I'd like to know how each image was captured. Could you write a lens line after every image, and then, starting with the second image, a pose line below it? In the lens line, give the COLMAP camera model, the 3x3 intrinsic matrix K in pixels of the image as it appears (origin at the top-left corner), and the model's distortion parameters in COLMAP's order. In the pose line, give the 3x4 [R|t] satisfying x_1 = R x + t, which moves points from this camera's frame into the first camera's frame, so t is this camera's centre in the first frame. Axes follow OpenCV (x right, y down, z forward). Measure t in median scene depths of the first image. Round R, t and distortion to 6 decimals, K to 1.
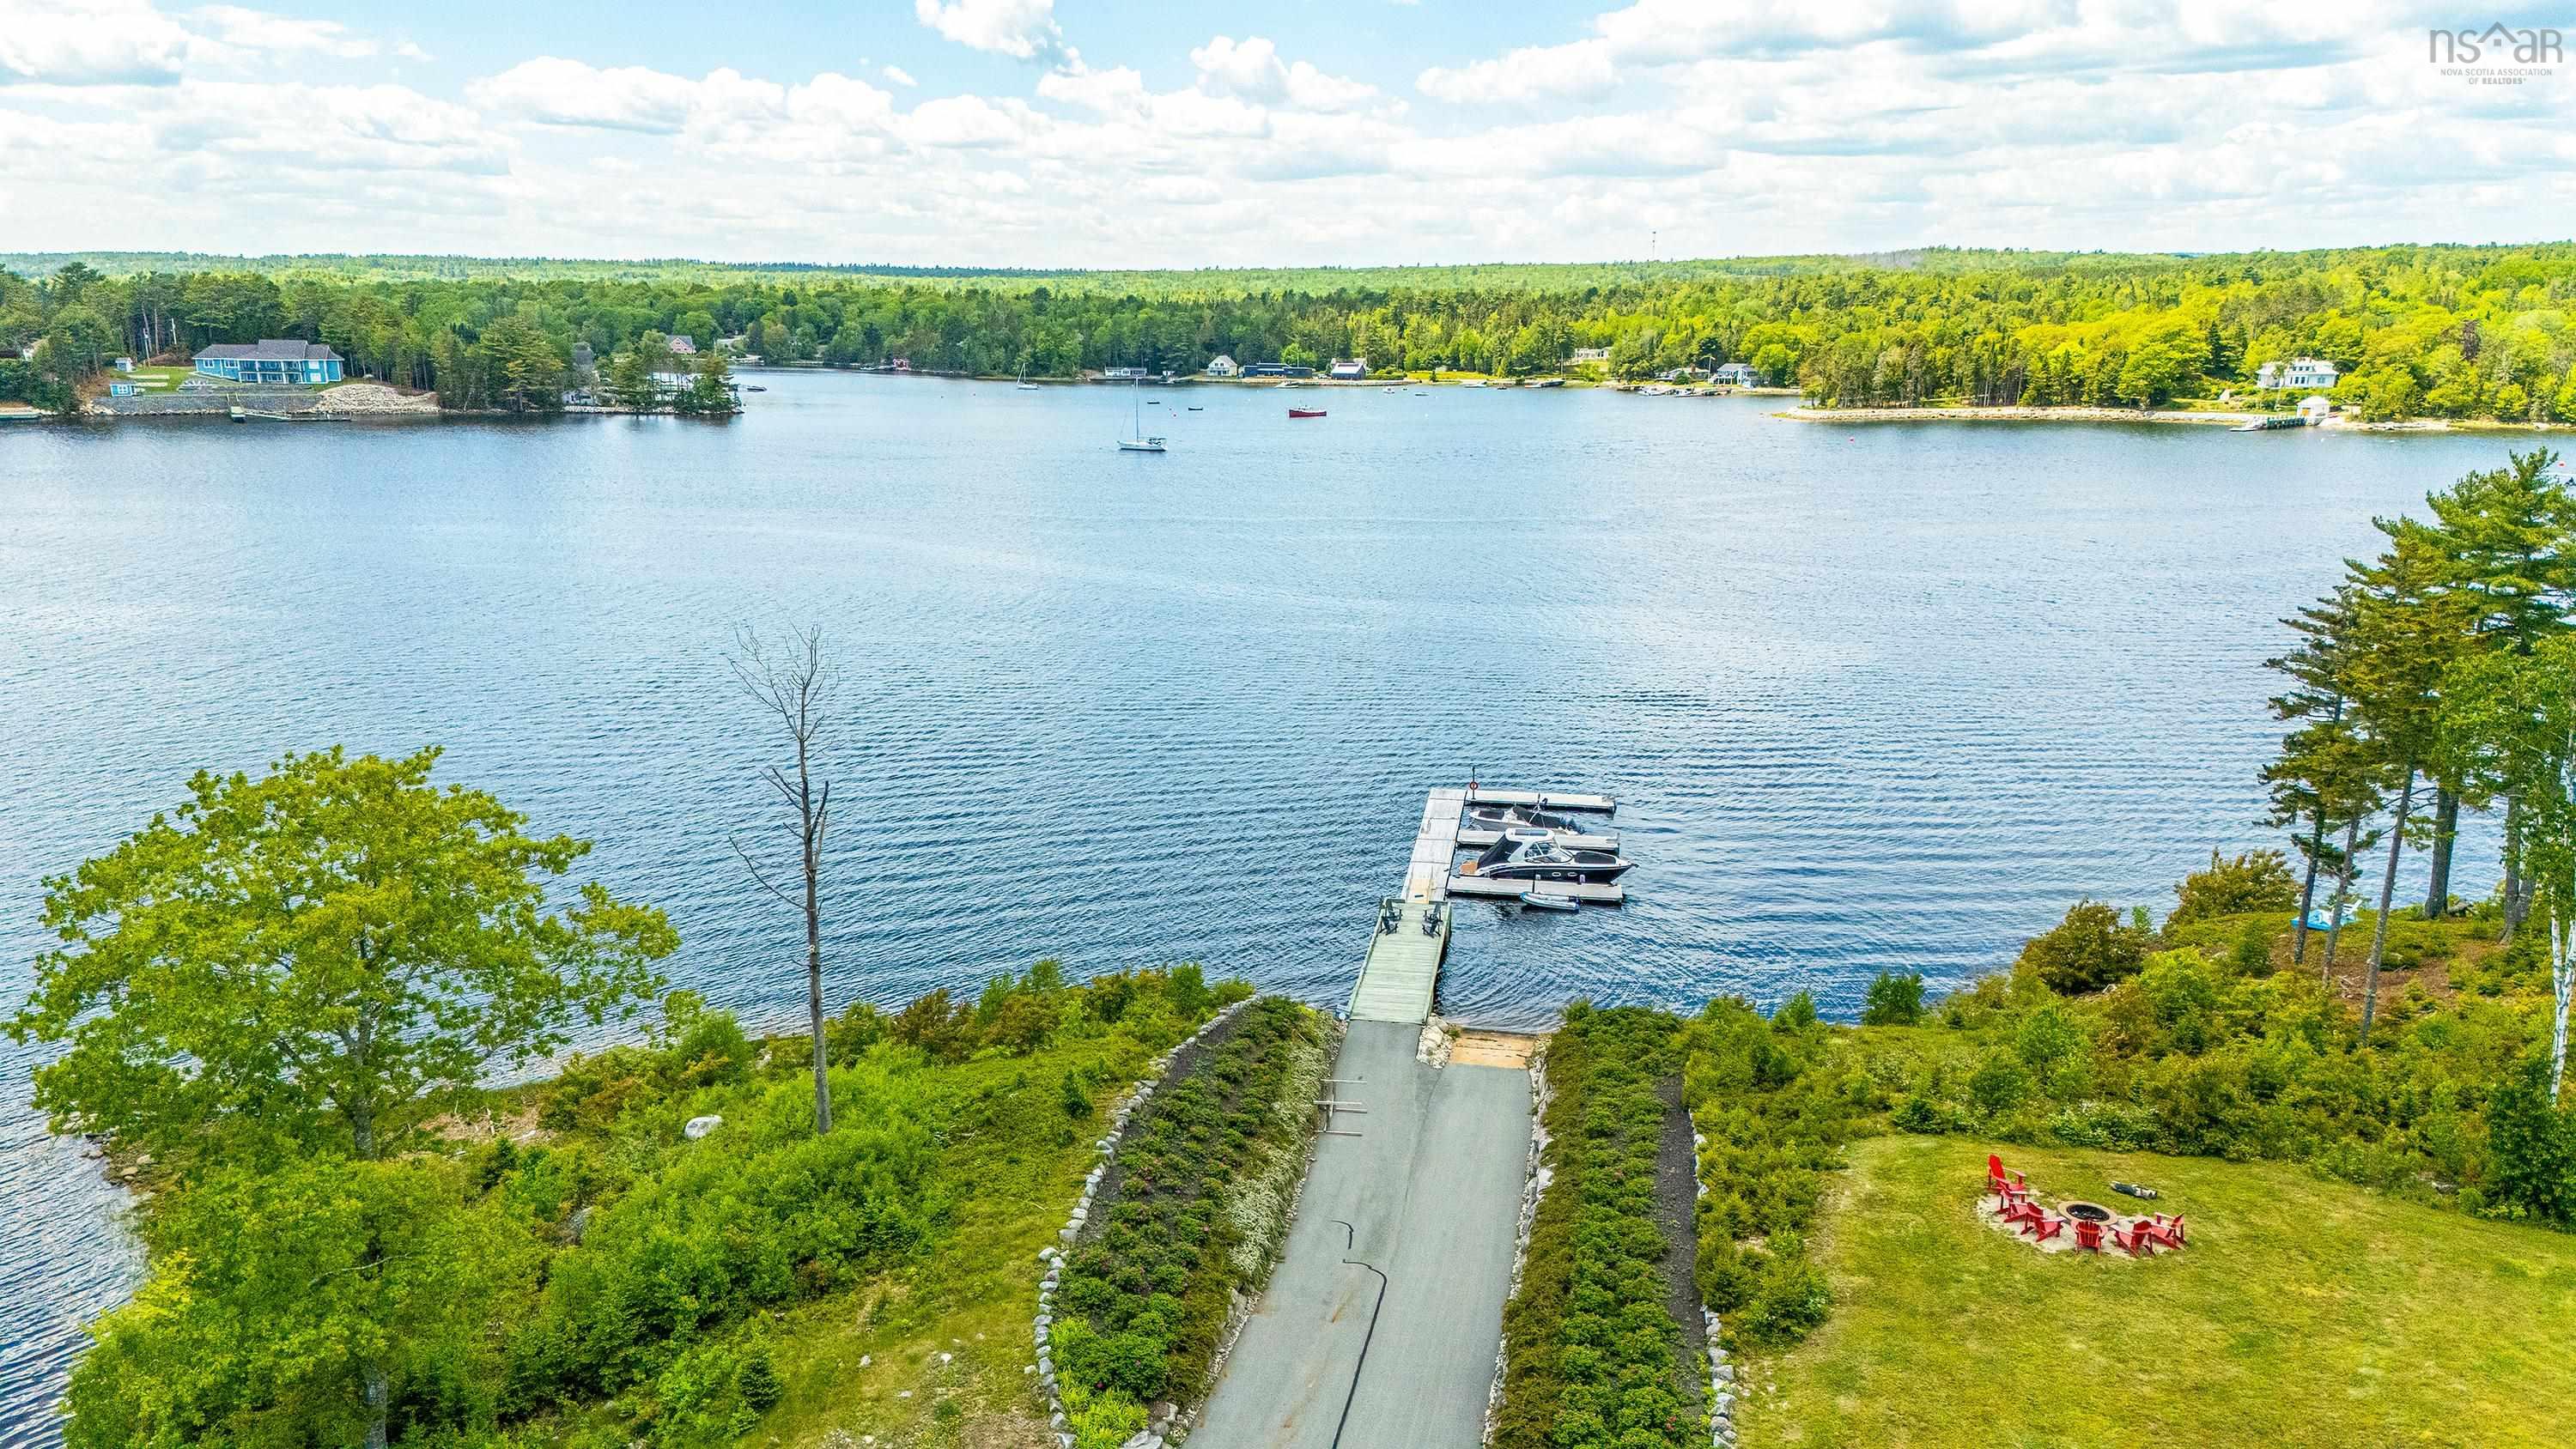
lens RADIAL K [[1854.6, 0, 1277.4], [0, 1854.6, 743.5], [0, 0, 1]] dist [0.290083, -0.299672]
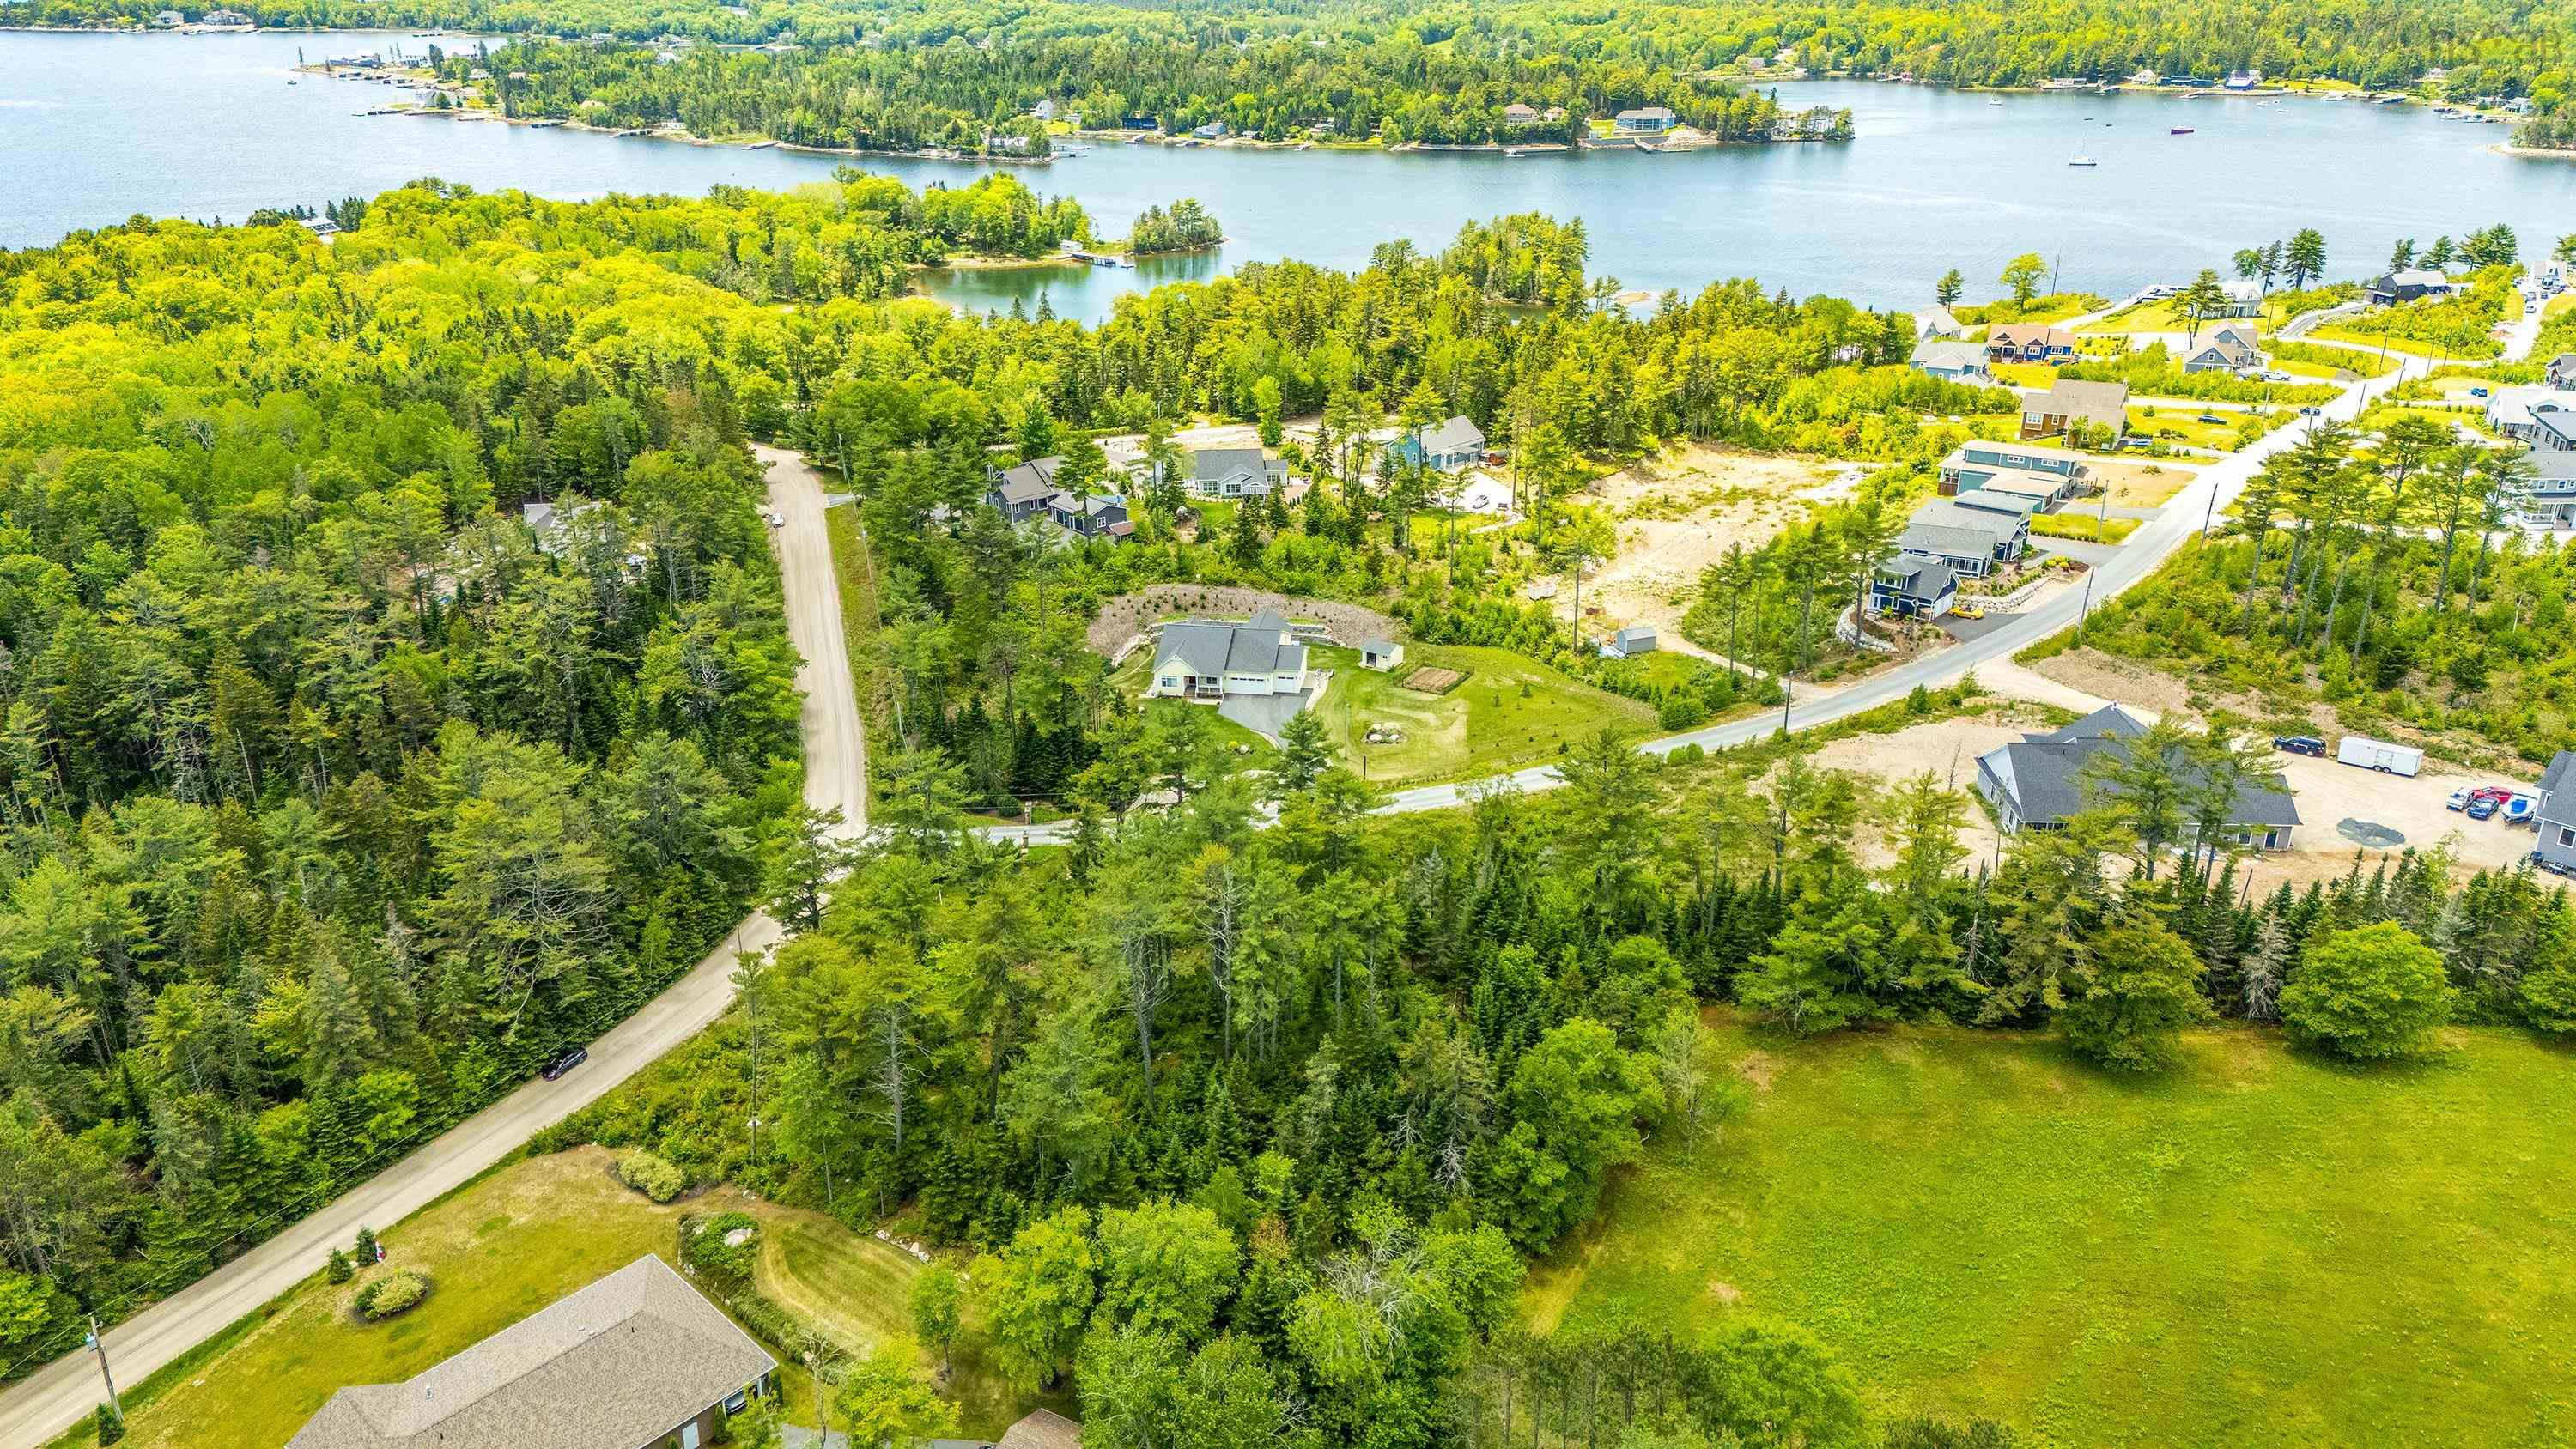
lens RADIAL K [[1854.6, 0, 1286.7], [0, 1854.6, 735.6], [0, 0, 1]] dist [0.290083, -0.299672]
pose [[0.911547, 0.155390, -0.380704, 0.038584], [-0.085336, 0.977179, 0.194523, 0.091586], [0.402243, -0.144829, 0.904005, -1.150966]]
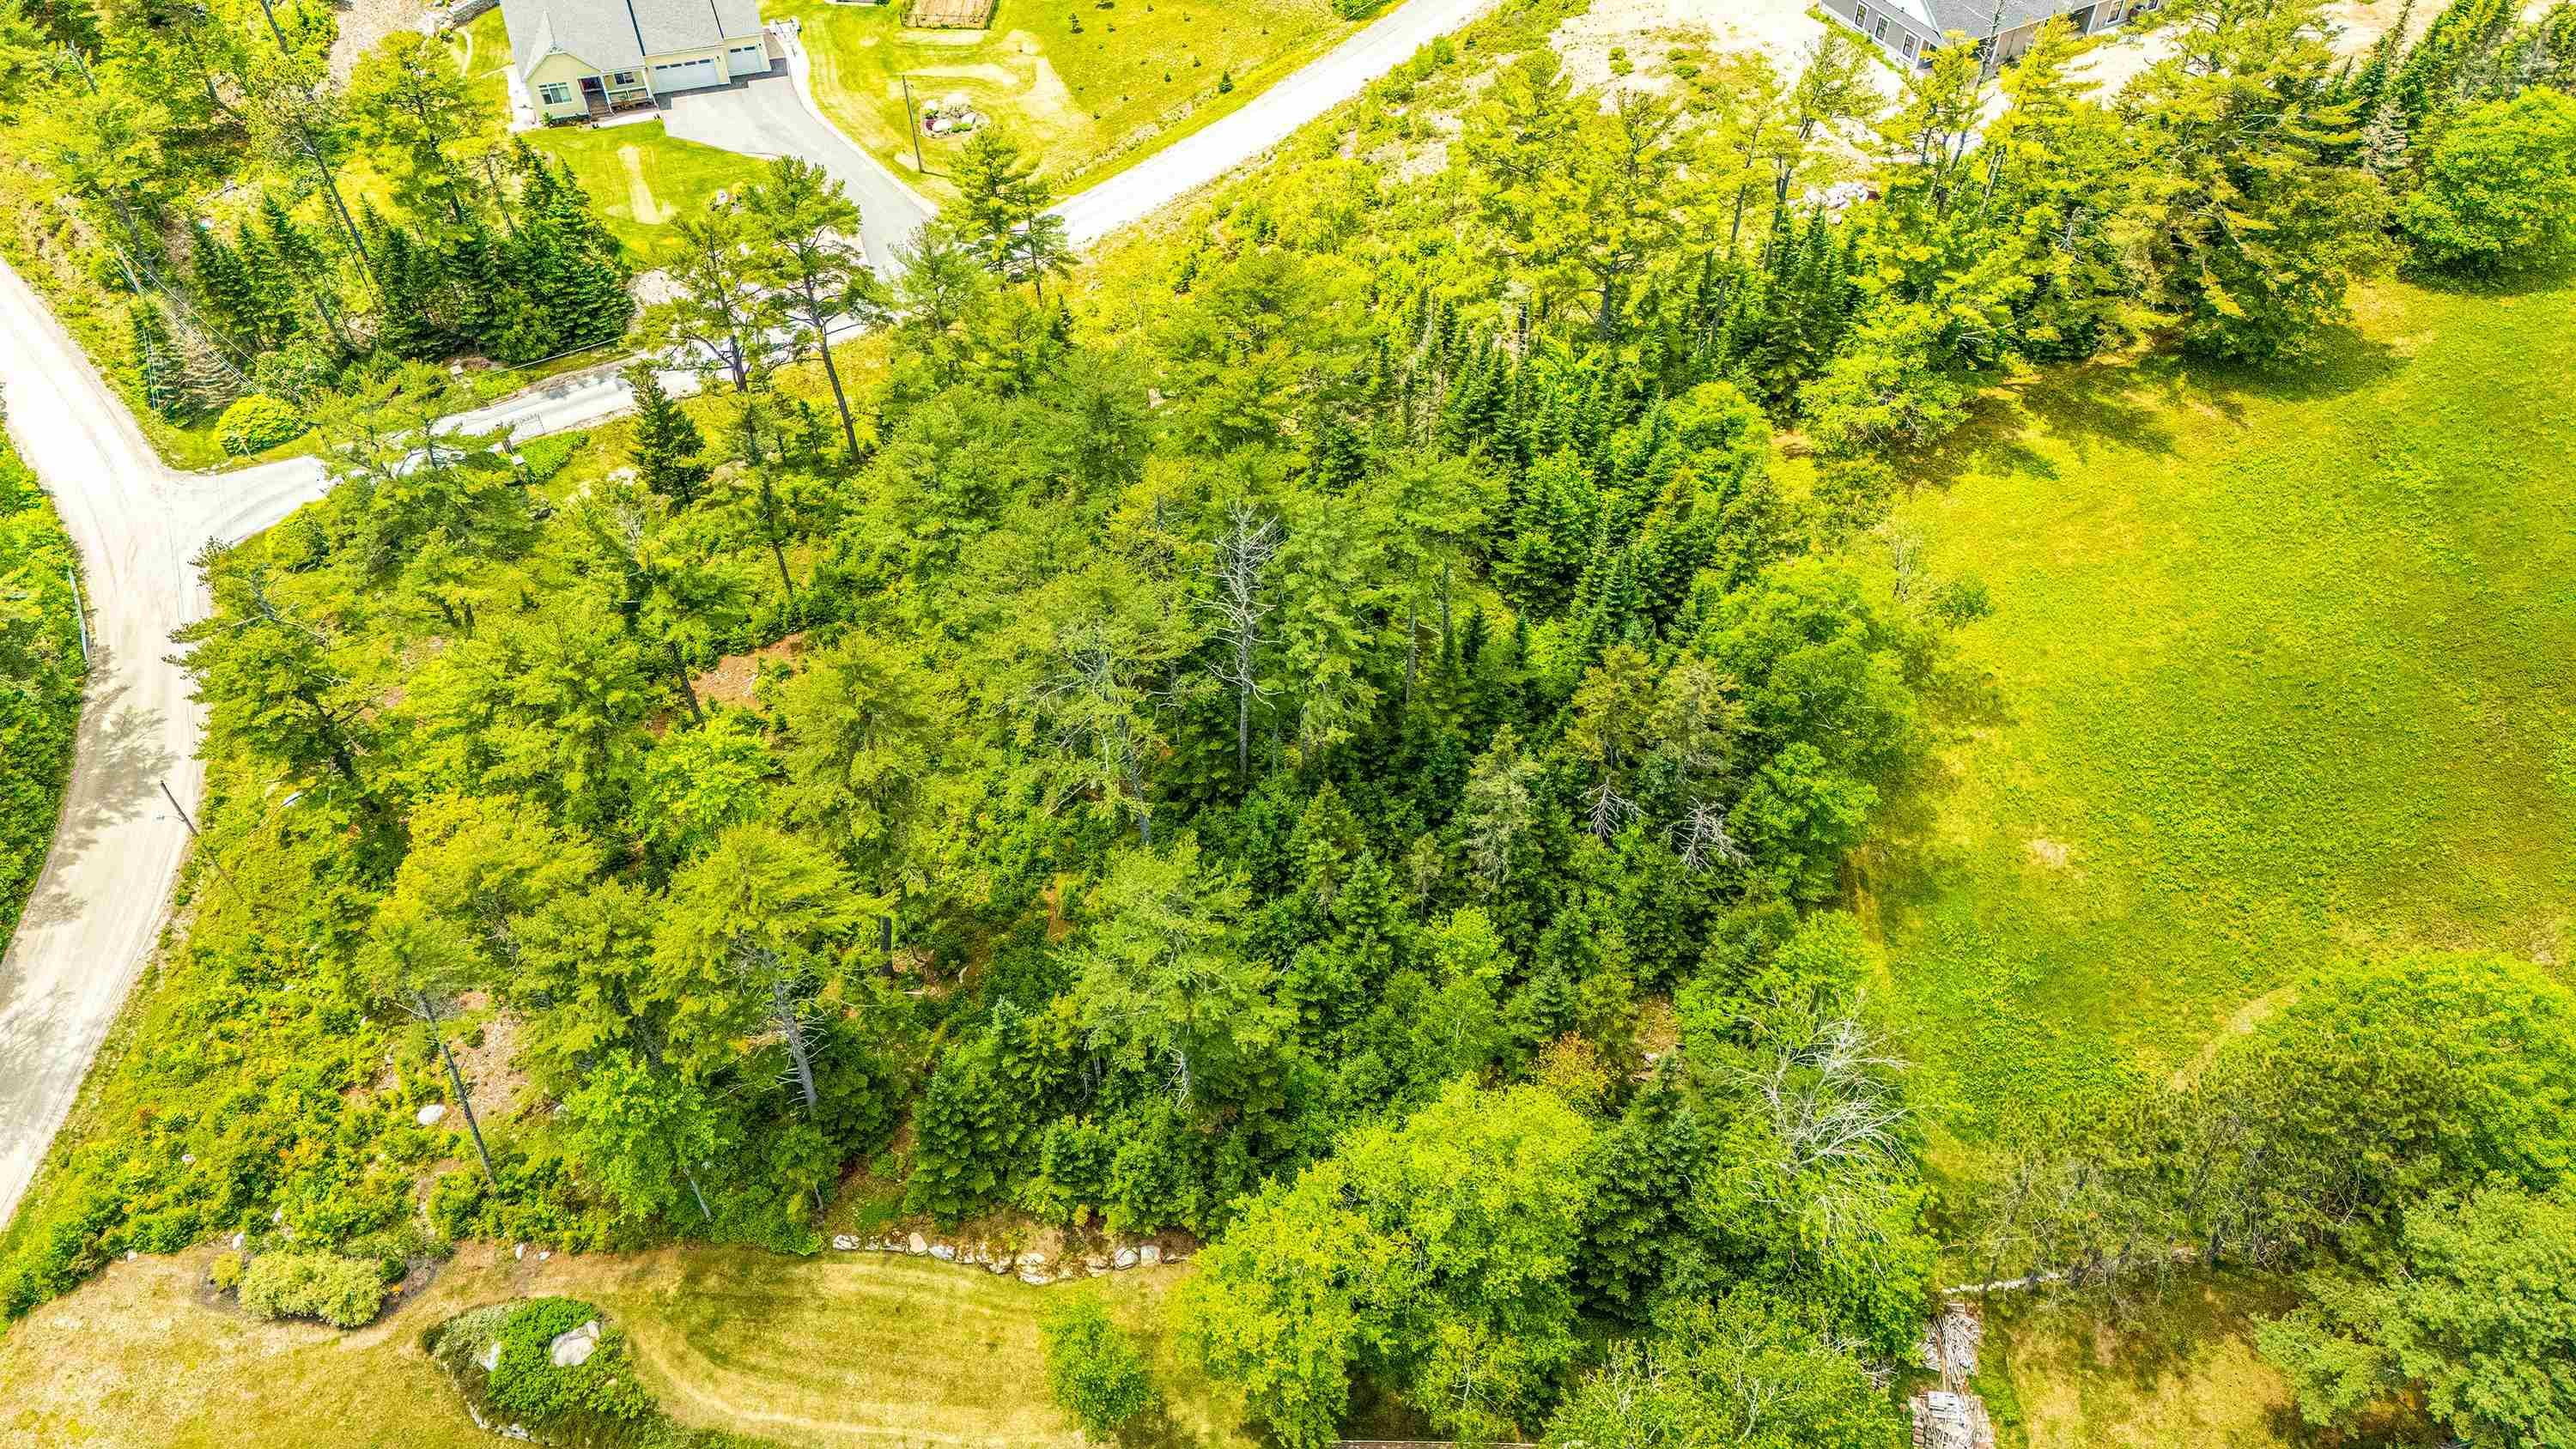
lens RADIAL K [[1854.6, 0, 1307.7], [0, 1854.6, 746.8], [0, 0, 1]] dist [0.290083, -0.299672]
pose [[0.996892, -0.064008, 0.045935, -0.082449], [0.029314, 0.842535, 0.537844, 0.098019], [-0.073128, -0.534825, 0.841792, -1.046675]]
